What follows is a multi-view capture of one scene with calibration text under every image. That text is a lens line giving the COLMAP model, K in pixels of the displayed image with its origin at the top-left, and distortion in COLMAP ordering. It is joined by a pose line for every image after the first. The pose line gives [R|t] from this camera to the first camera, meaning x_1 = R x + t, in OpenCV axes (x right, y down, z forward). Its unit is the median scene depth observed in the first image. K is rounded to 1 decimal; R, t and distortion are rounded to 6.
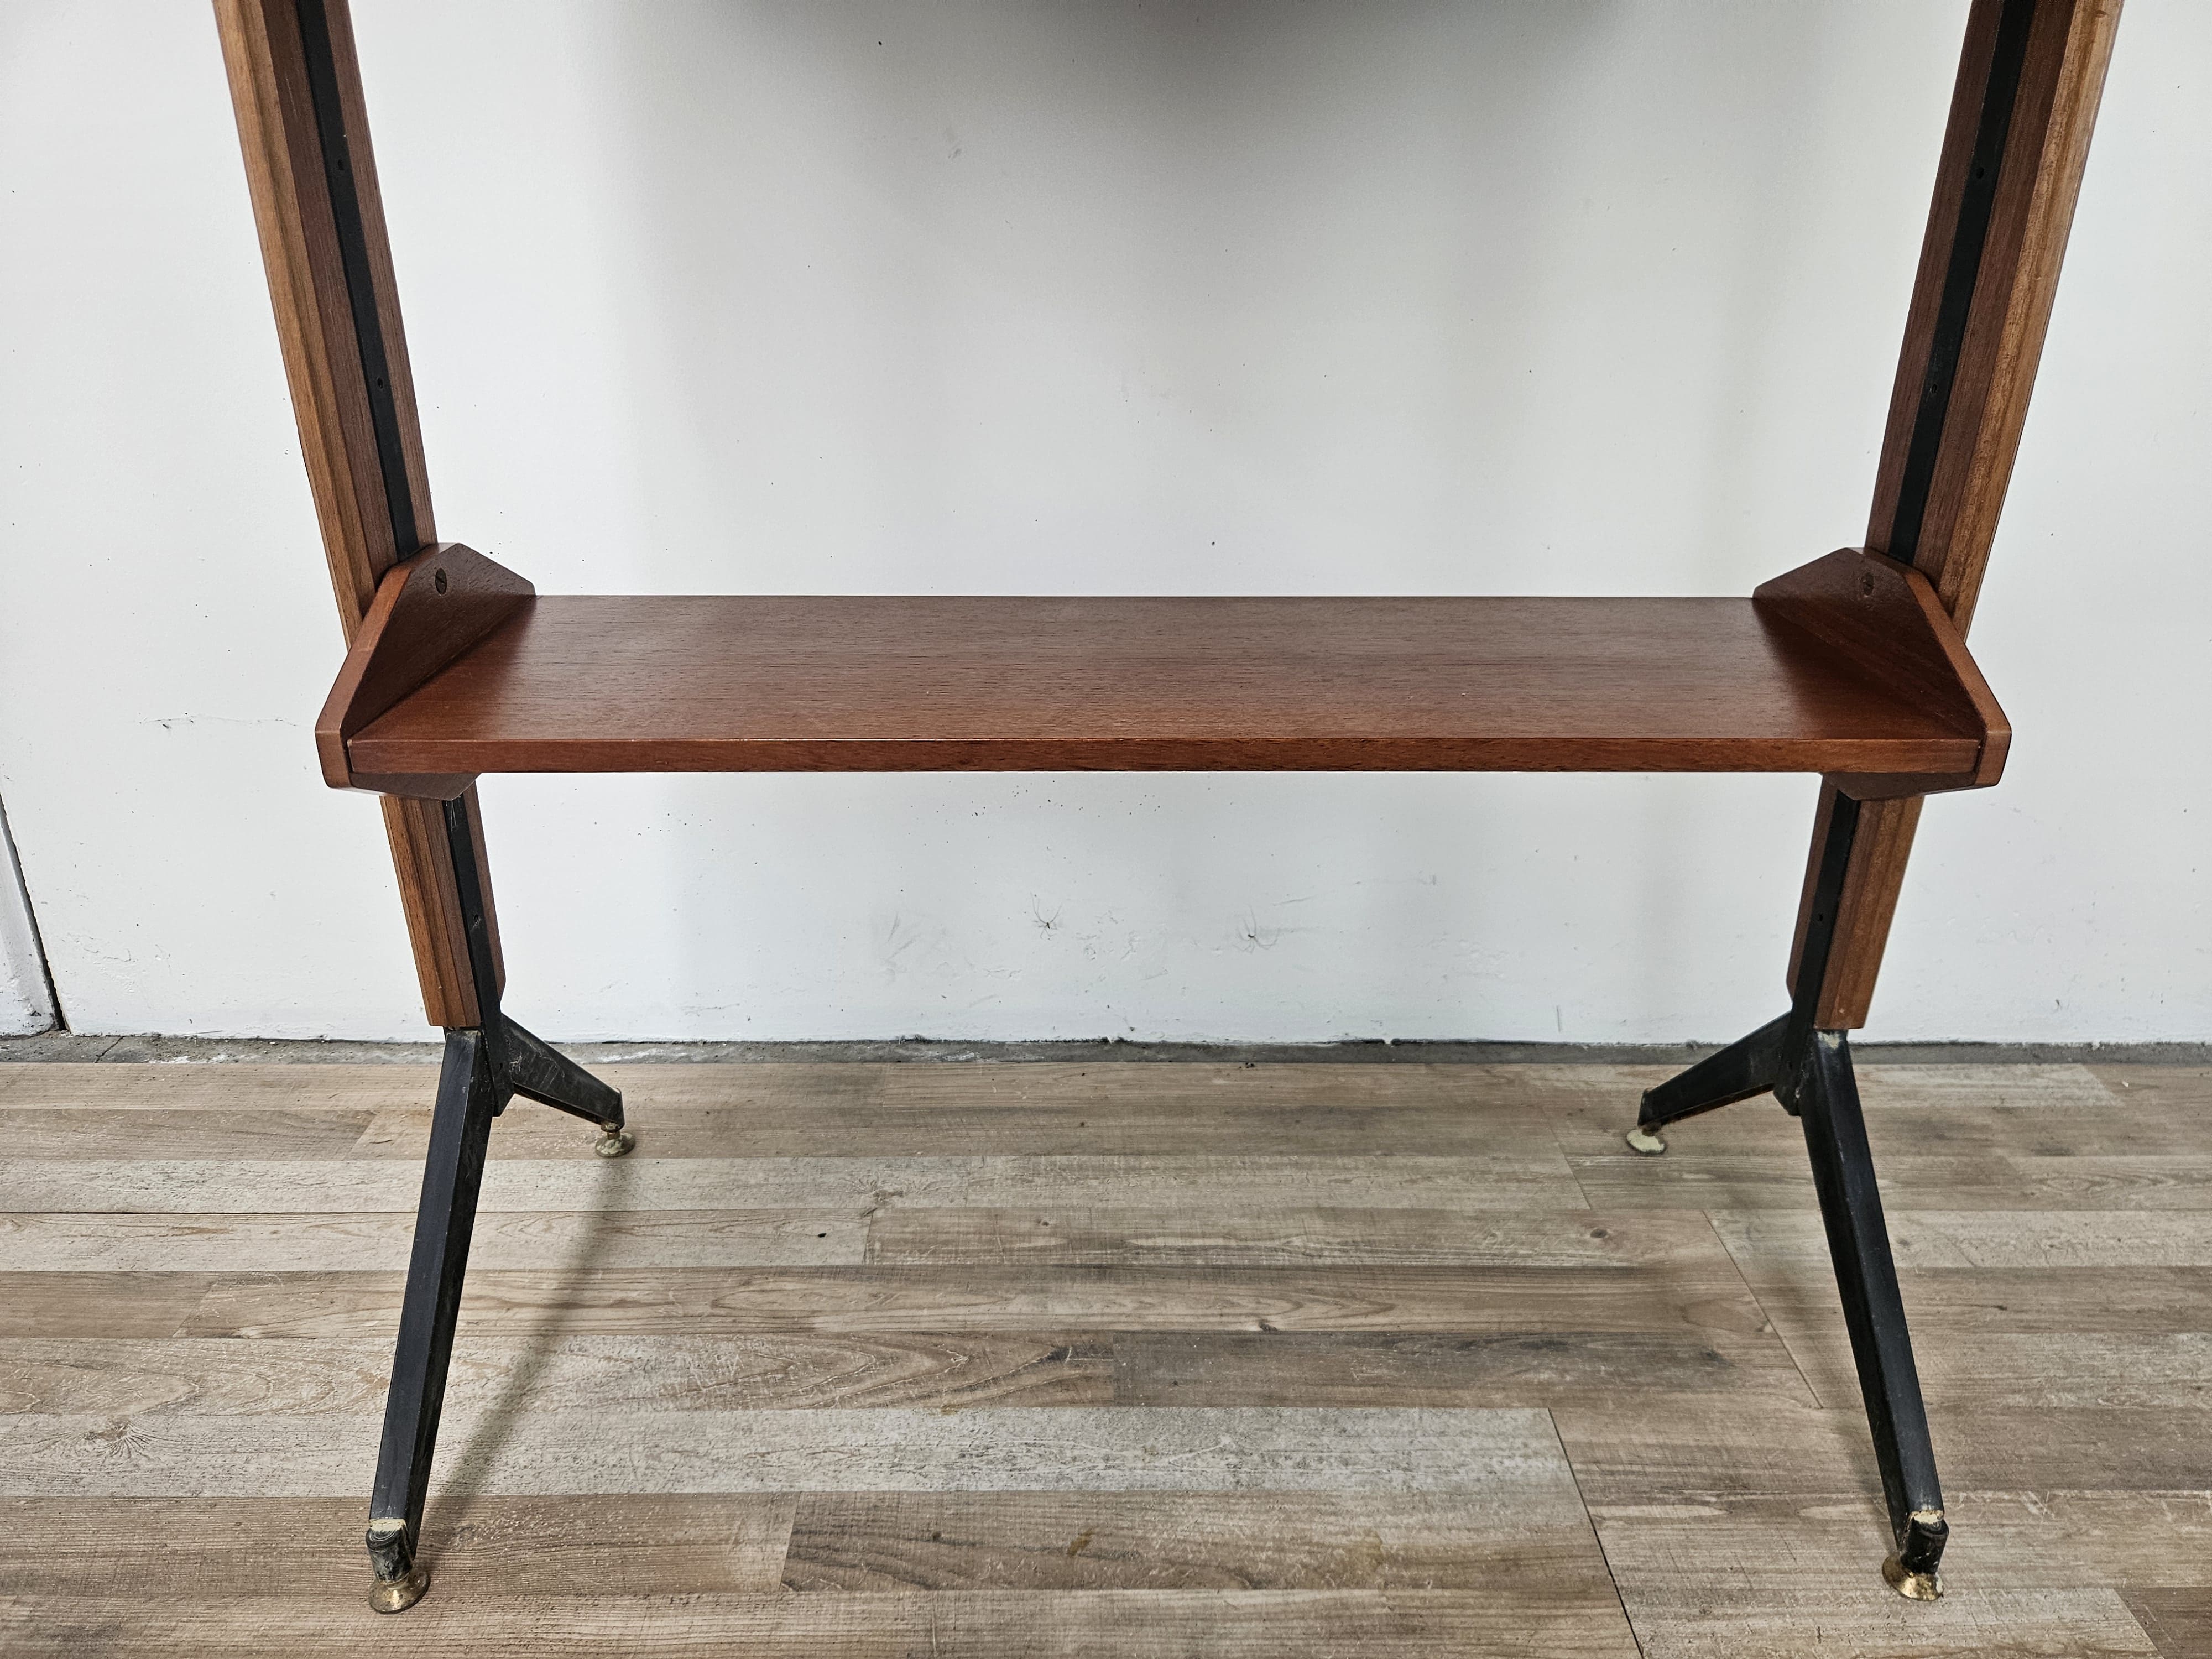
lens RADIAL K [[1489.7, 0, 1105.0], [0, 1489.7, 813.0], [0, 0, 1]] dist [0.035588, -0.040841]
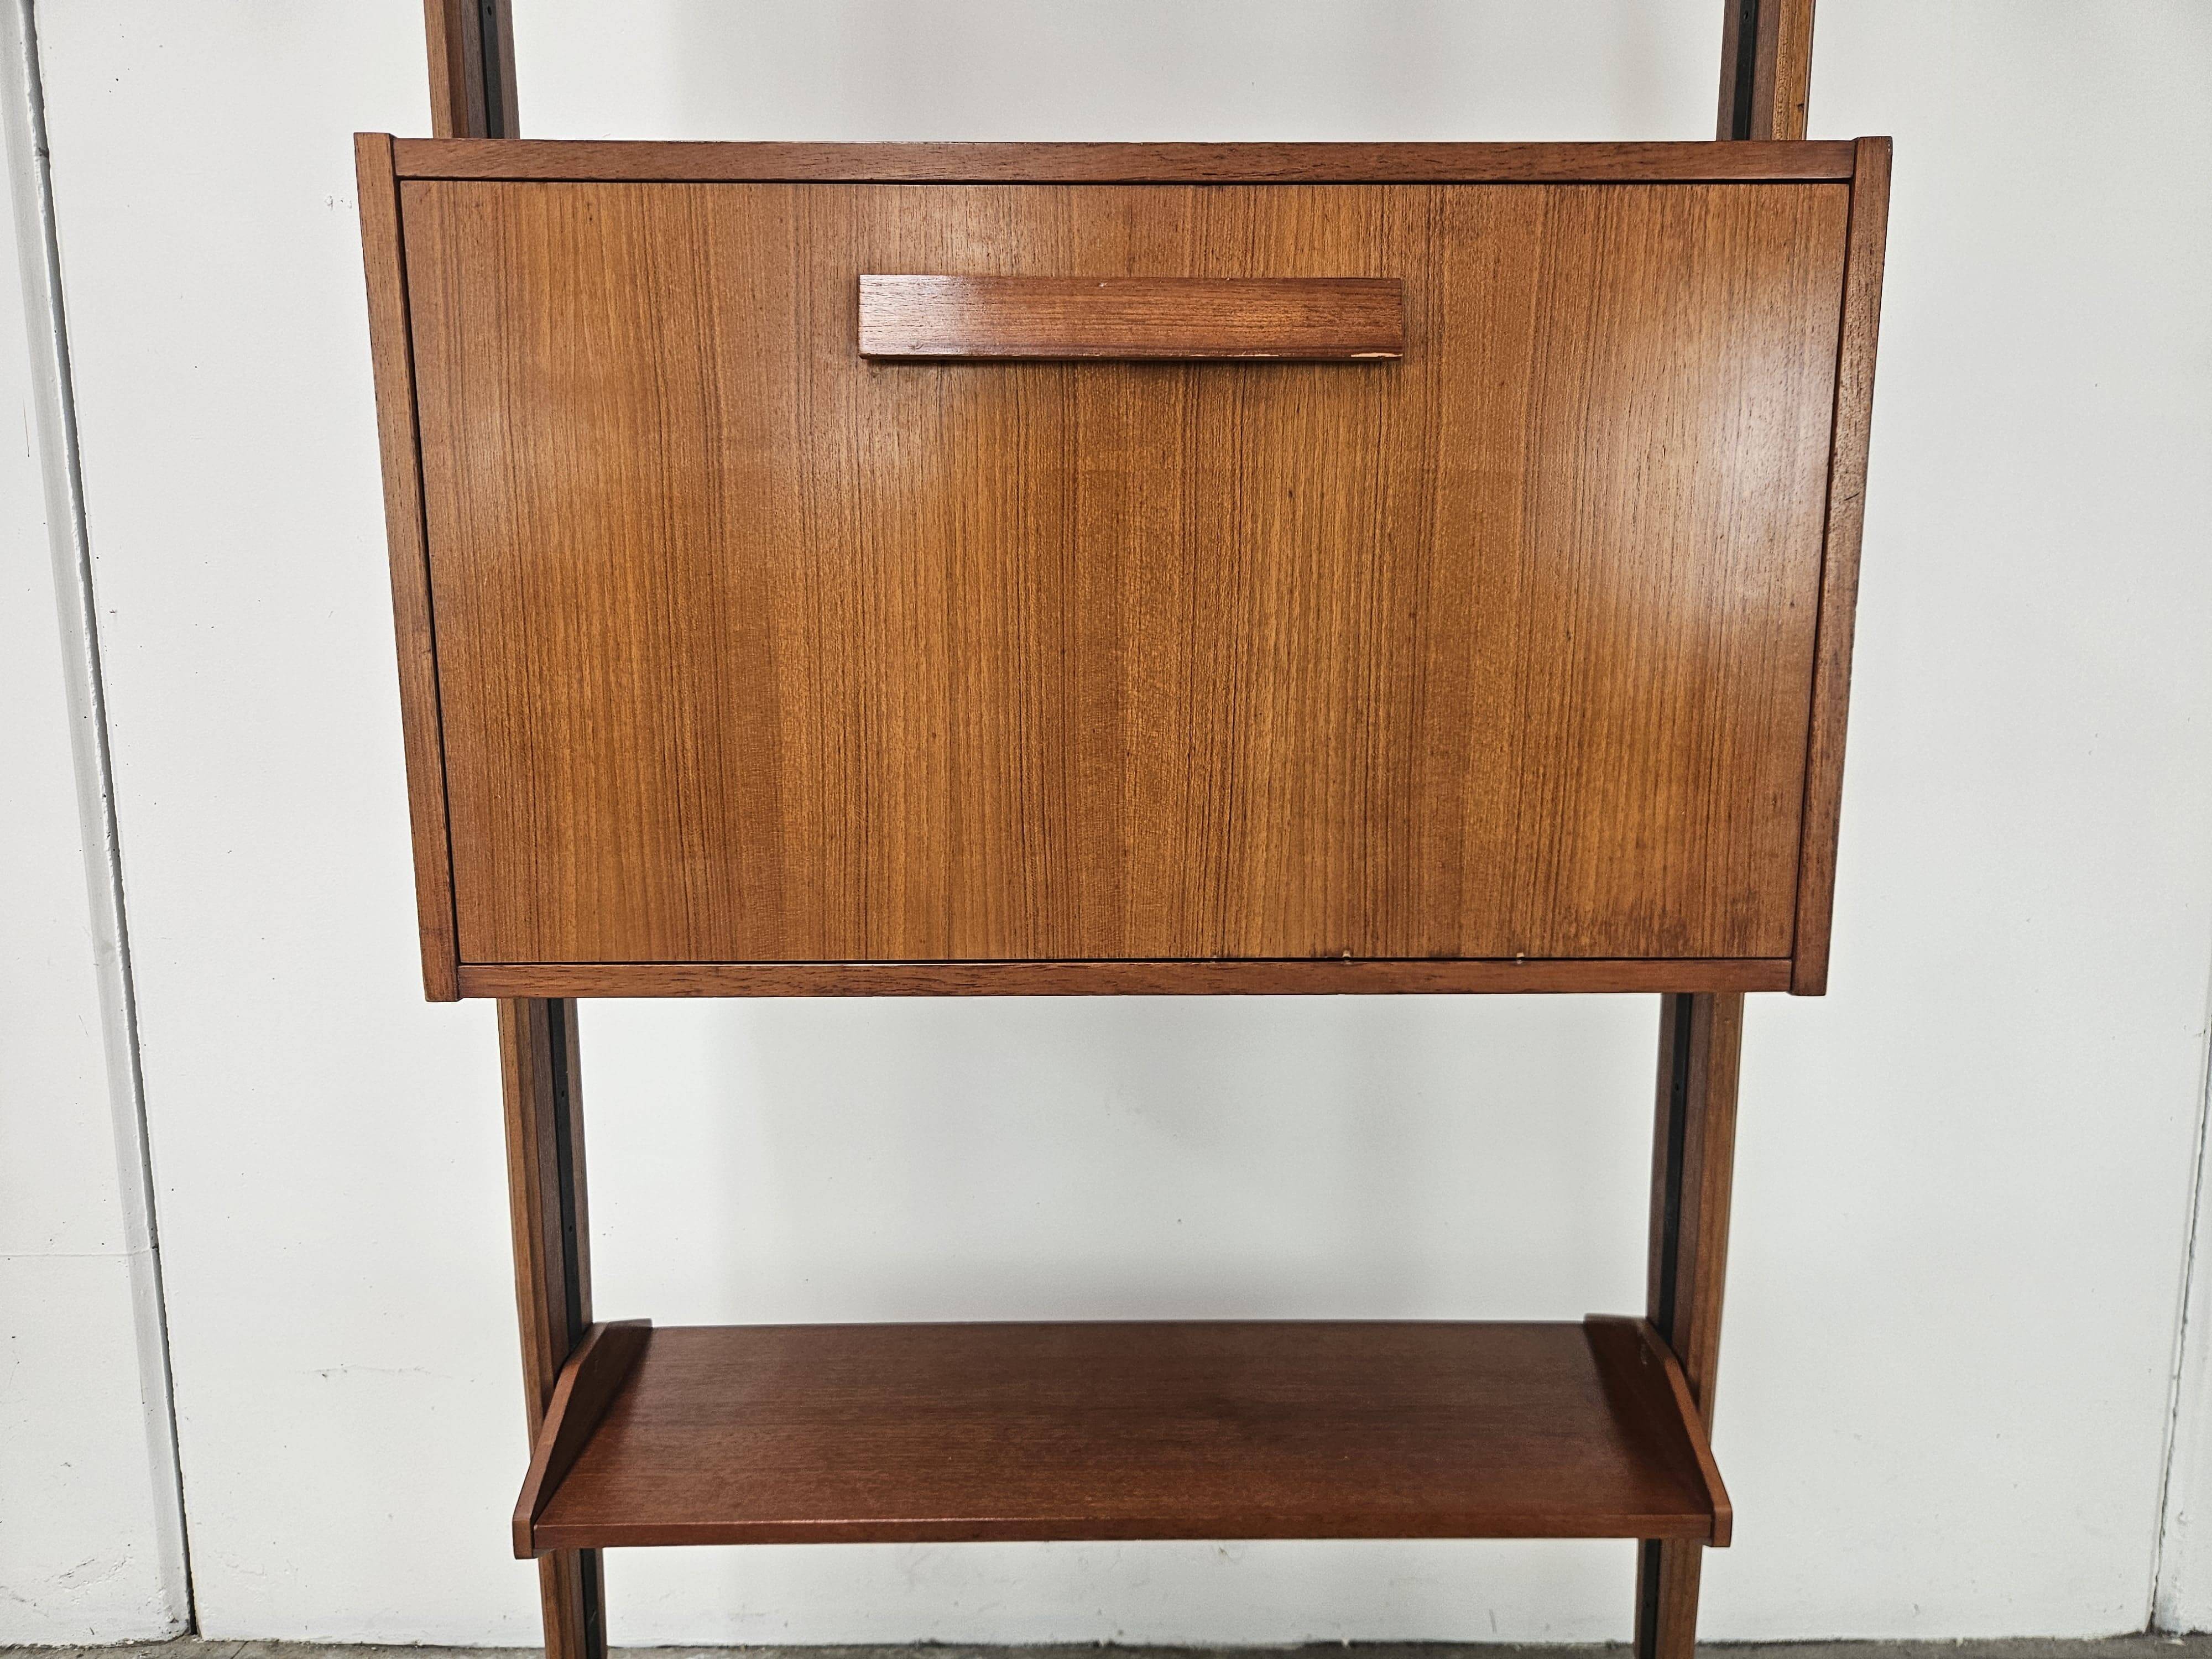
lens RADIAL K [[1489.7, 0, 1117.3], [0, 1489.7, 833.1], [0, 0, 1]] dist [0.035588, -0.040841]
pose [[0.999972, -0.006575, -0.003495, 0.028937], [0.005555, 0.971284, -0.237857, -0.216188], [0.004959, 0.237831, 0.971294, -0.322142]]
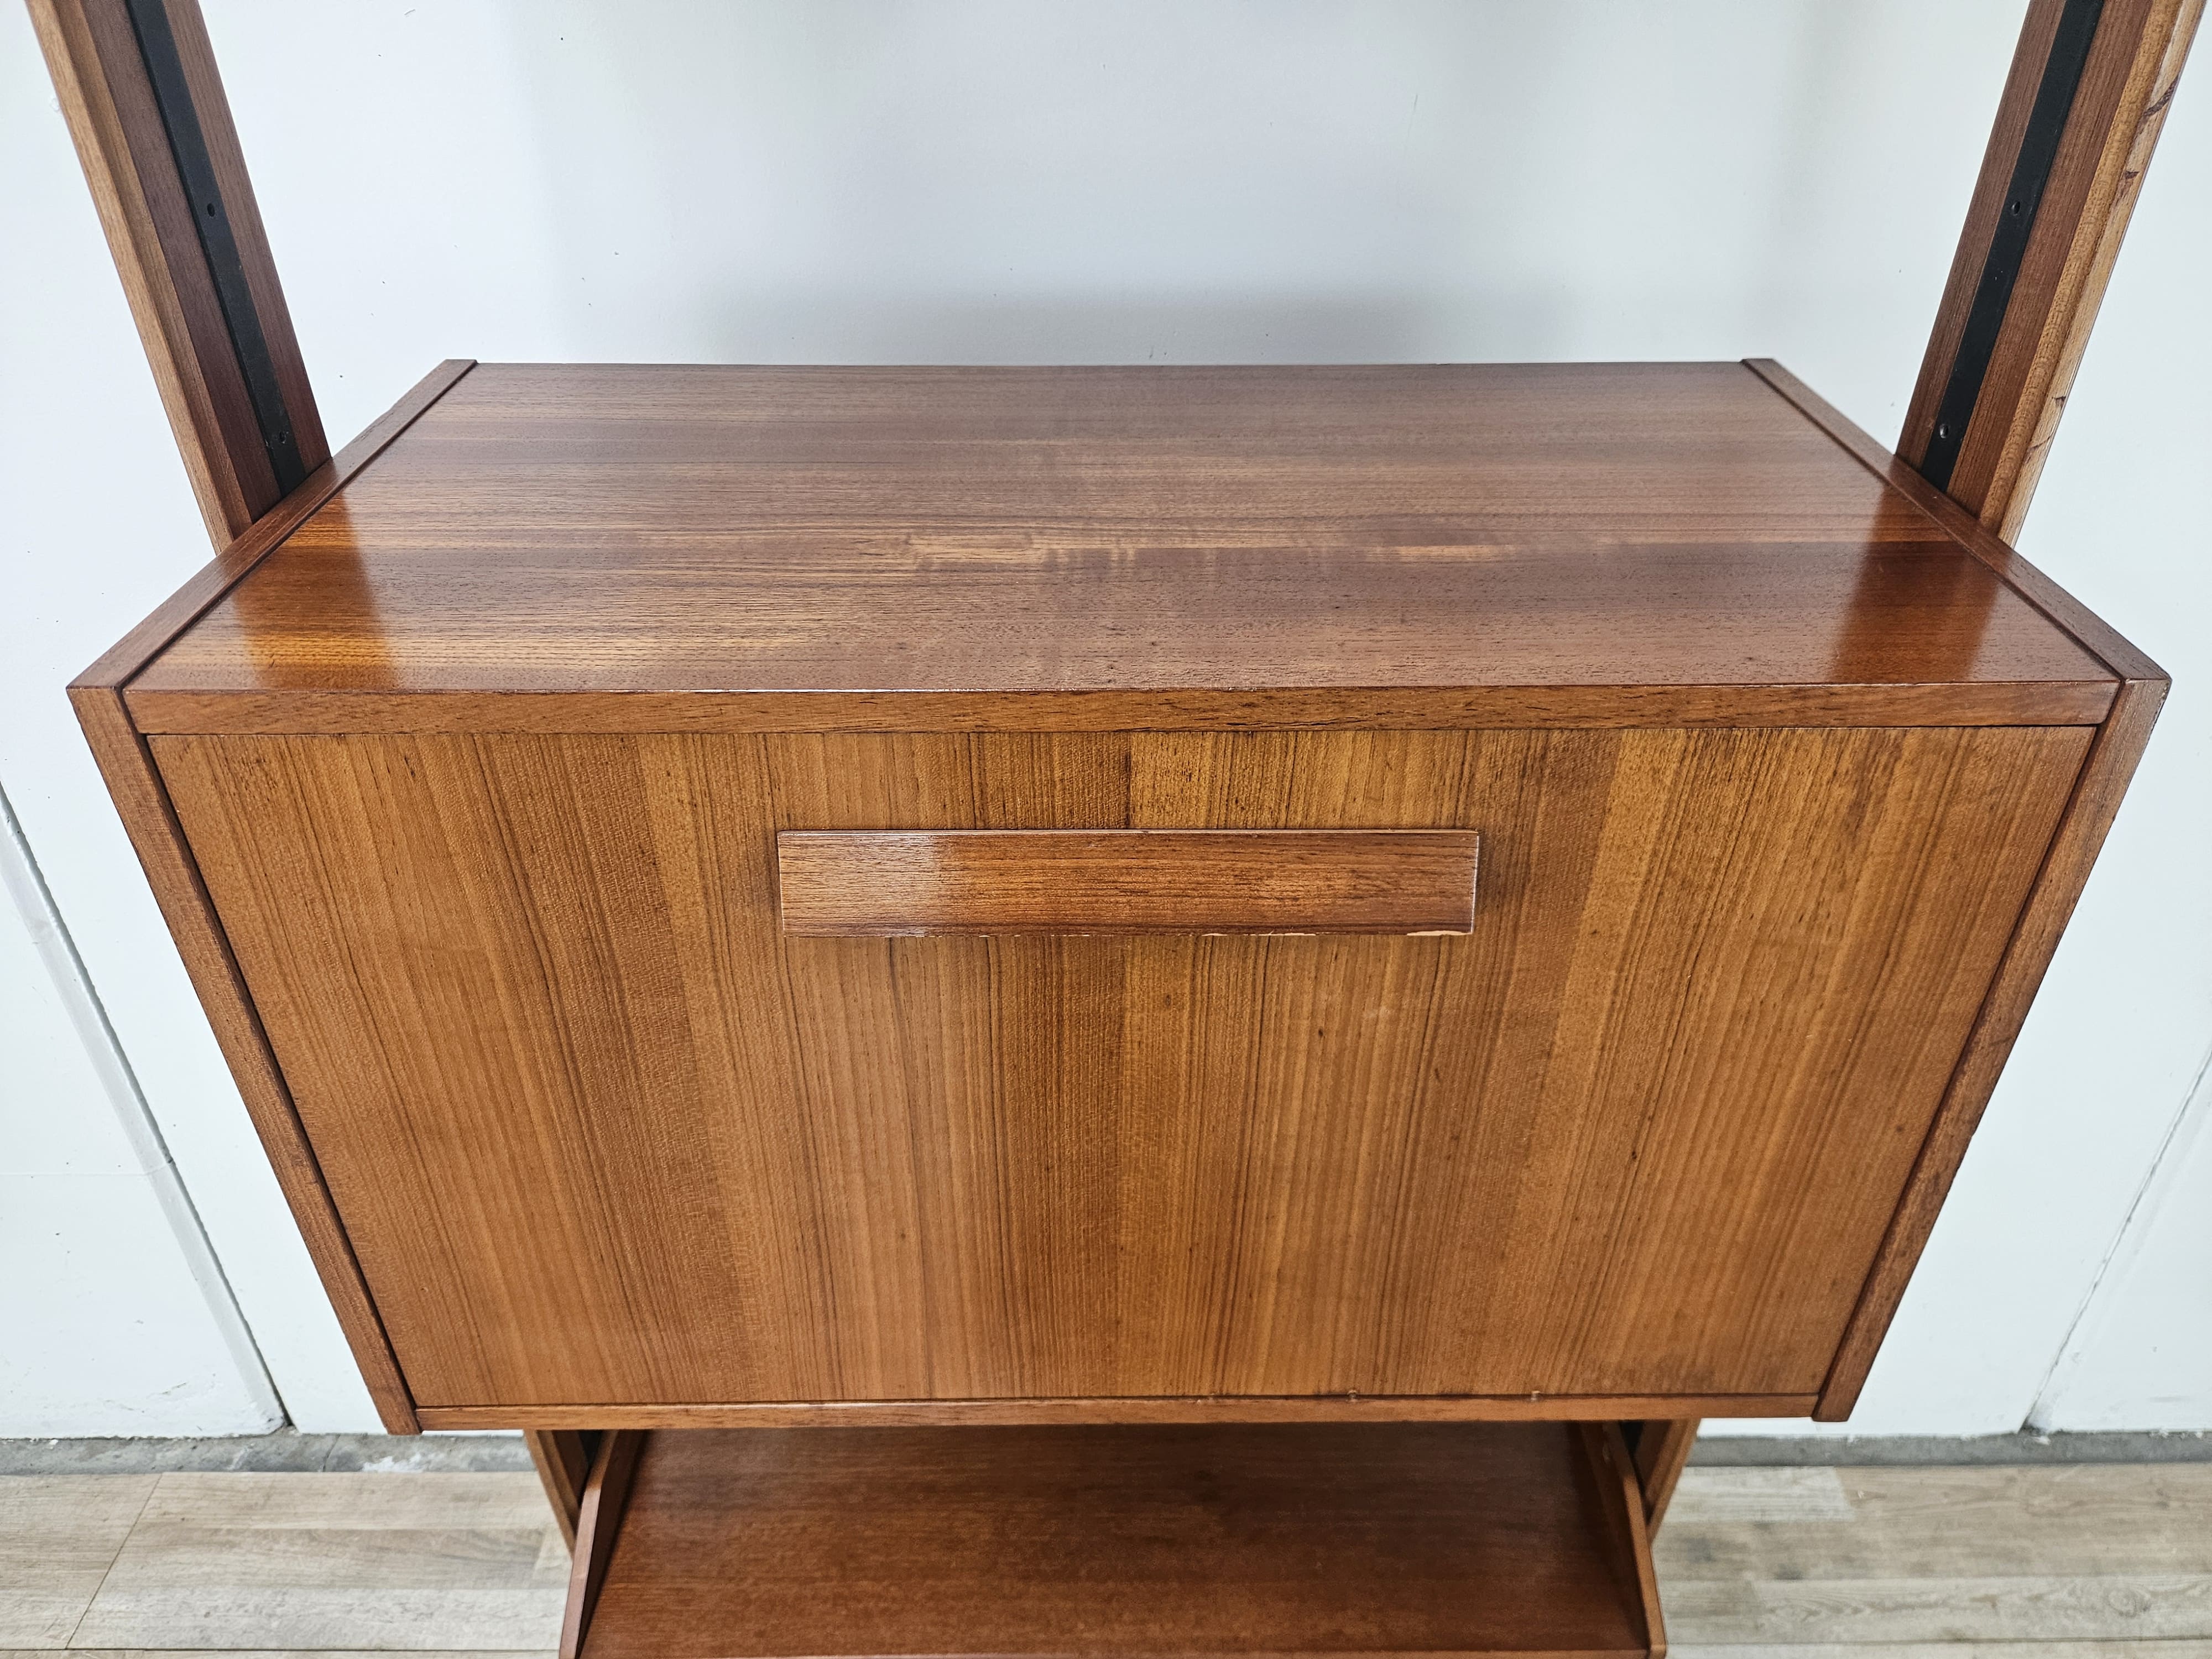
lens RADIAL K [[1489.7, 0, 1110.3], [0, 1489.7, 805.6], [0, 0, 1]] dist [0.035588, -0.040841]
pose [[0.999988, -0.001521, -0.004567, 0.030190], [0.002305, 0.984196, 0.177070, -0.755345], [0.004225, -0.177079, 0.984188, -0.227634]]
